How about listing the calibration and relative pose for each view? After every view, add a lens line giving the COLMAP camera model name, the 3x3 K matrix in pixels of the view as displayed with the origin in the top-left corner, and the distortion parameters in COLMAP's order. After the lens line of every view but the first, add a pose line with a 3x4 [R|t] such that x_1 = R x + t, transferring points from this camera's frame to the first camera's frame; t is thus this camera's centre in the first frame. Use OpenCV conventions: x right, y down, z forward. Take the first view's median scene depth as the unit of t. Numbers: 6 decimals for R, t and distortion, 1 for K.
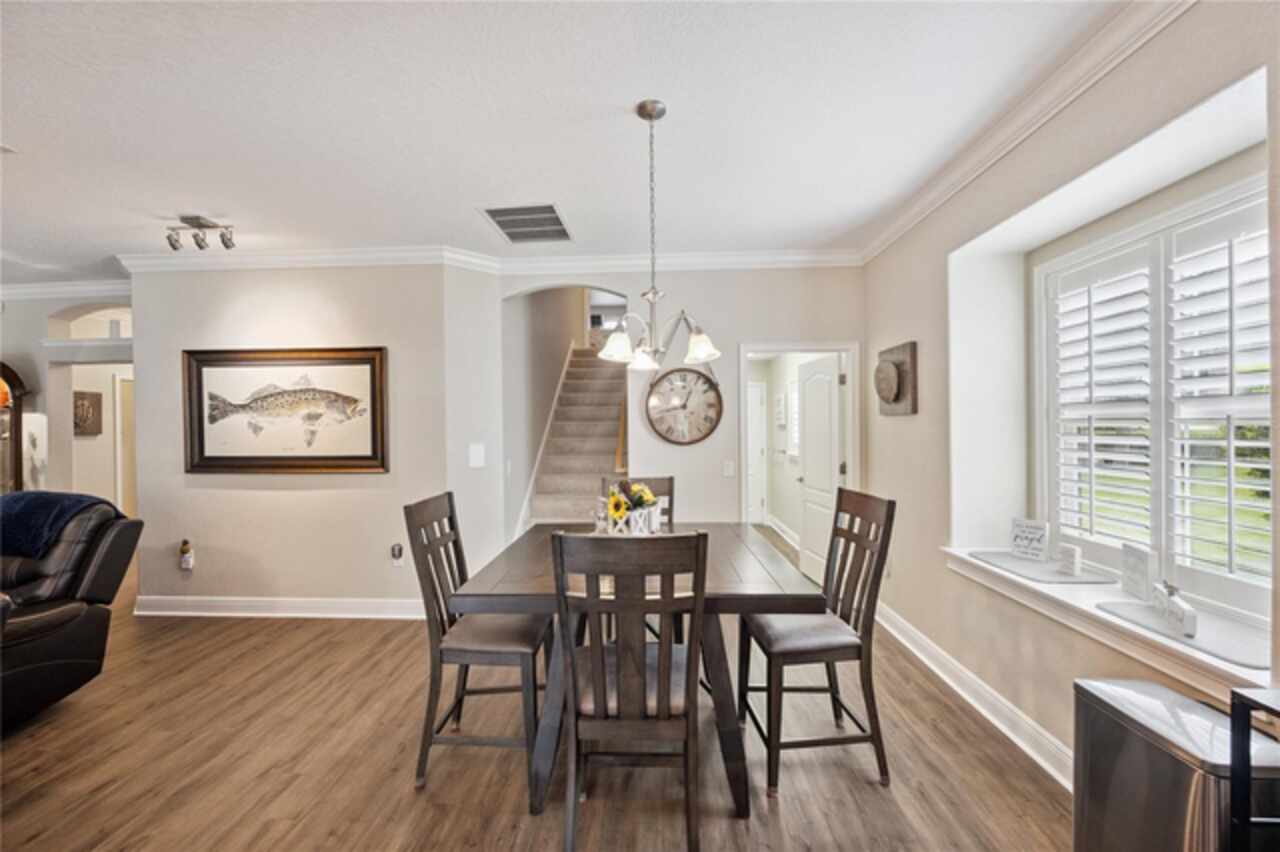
lens RADIAL K [[492.0, 0, 639.1], [0, 492.0, 424.1], [0, 0, 1]] dist [-0.009668, -0.000162]
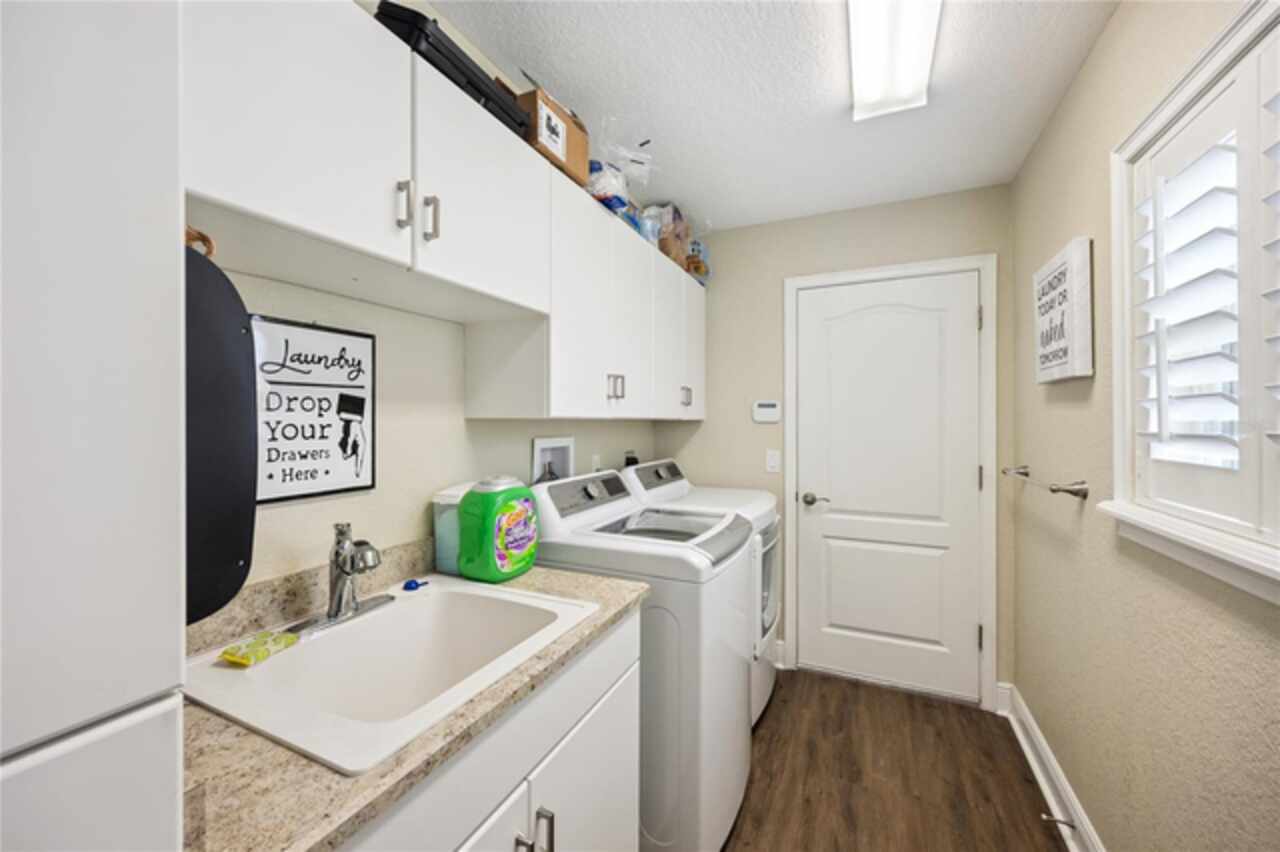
lens RADIAL K [[492.0, 0, 638.7], [0, 492.0, 422.0], [0, 0, 1]] dist [-0.009668, -0.000162]
pose [[0.920594, 0.008779, -0.390423, 0.194924], [-0.006539, 0.999954, 0.007067, 0.020925], [0.390467, -0.003953, 0.920609, 0.714570]]
